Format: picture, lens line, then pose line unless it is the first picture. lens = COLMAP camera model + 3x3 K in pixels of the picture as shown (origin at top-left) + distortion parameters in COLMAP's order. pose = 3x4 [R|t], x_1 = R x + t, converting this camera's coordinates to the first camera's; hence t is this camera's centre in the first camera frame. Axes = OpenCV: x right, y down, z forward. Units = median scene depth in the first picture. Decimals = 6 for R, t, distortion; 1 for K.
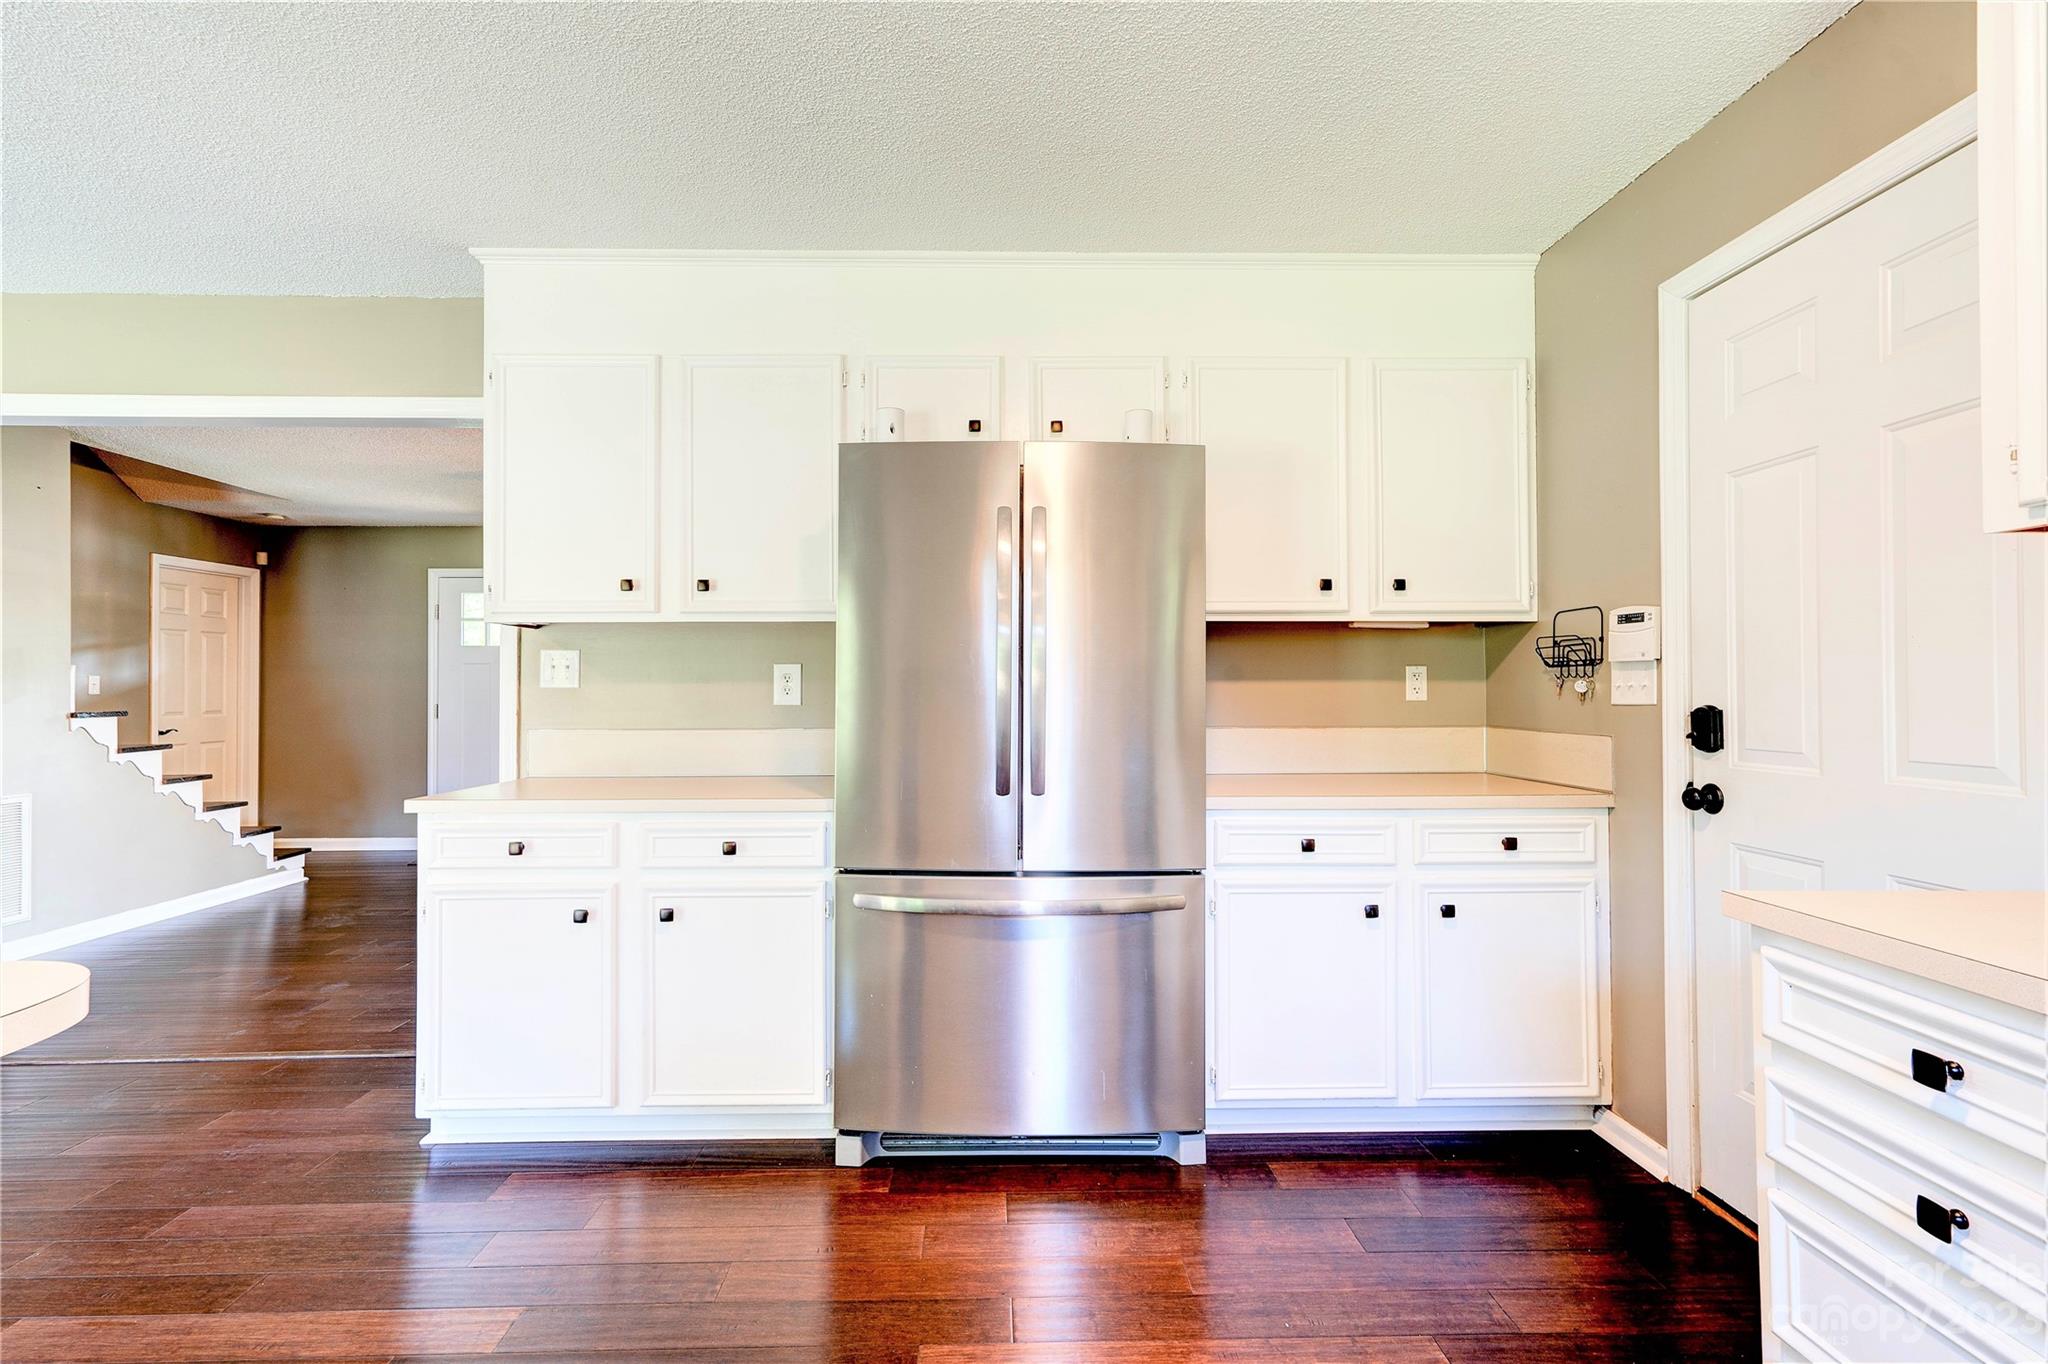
lens RADIAL K [[948.9, 0, 1011.1], [0, 948.9, 678.0], [0, 0, 1]] dist [0.000567, 0.022413]
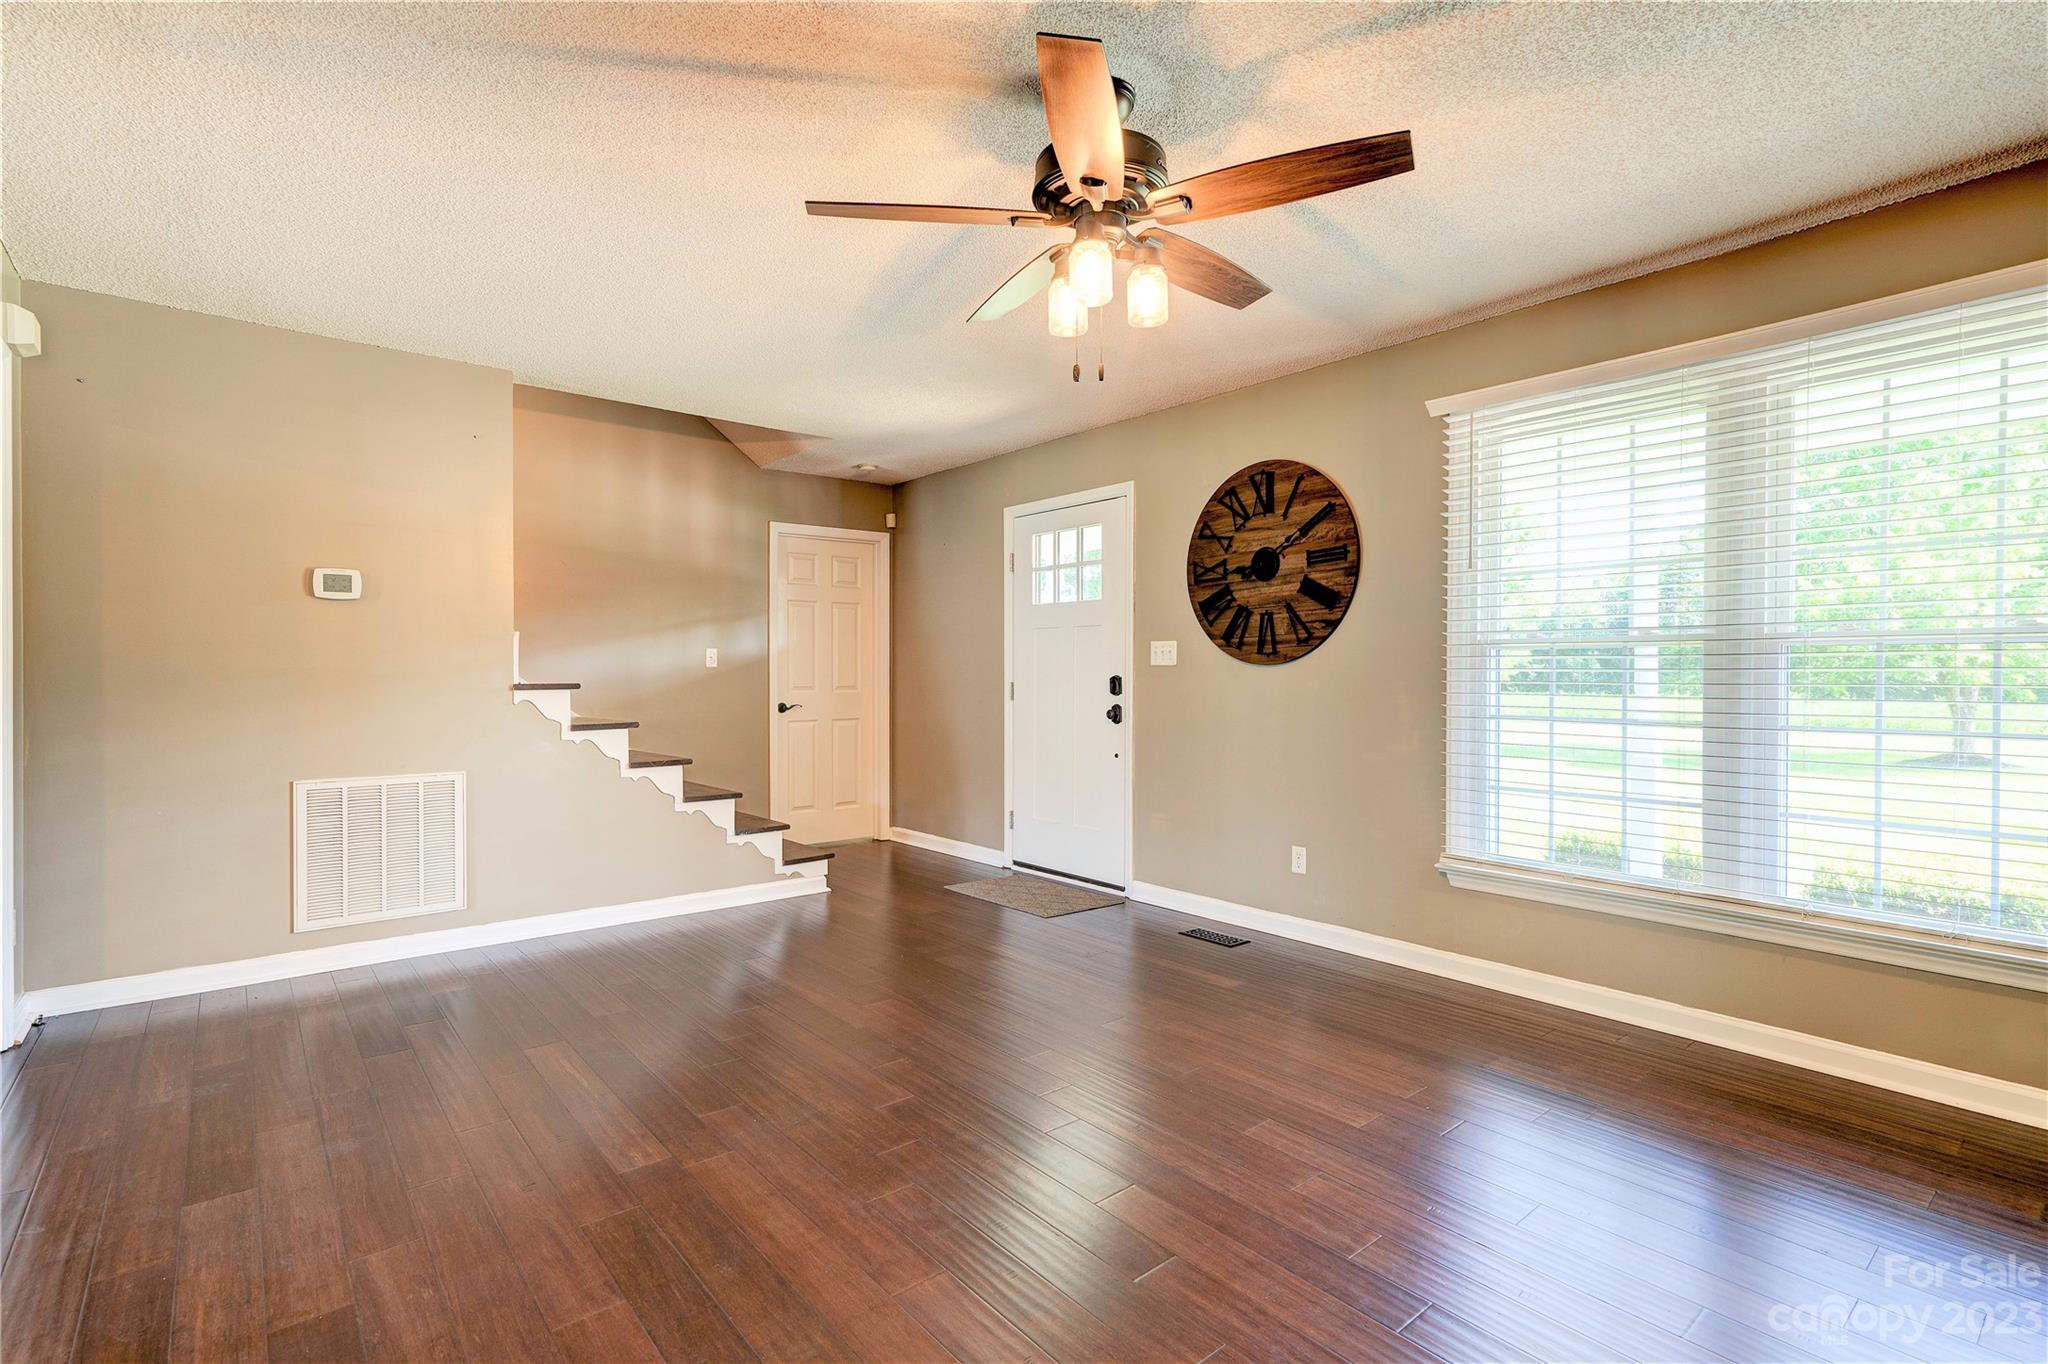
lens RADIAL K [[948.9, 0, 1011.1], [0, 948.9, 678.0], [0, 0, 1]] dist [0.000567, 0.022413]
pose [[0.608041, 0.007909, -0.793866, 0.010625], [0.007089, 0.999856, 0.015391, 0.015100], [0.793874, -0.014986, 0.607898, 0.640712]]
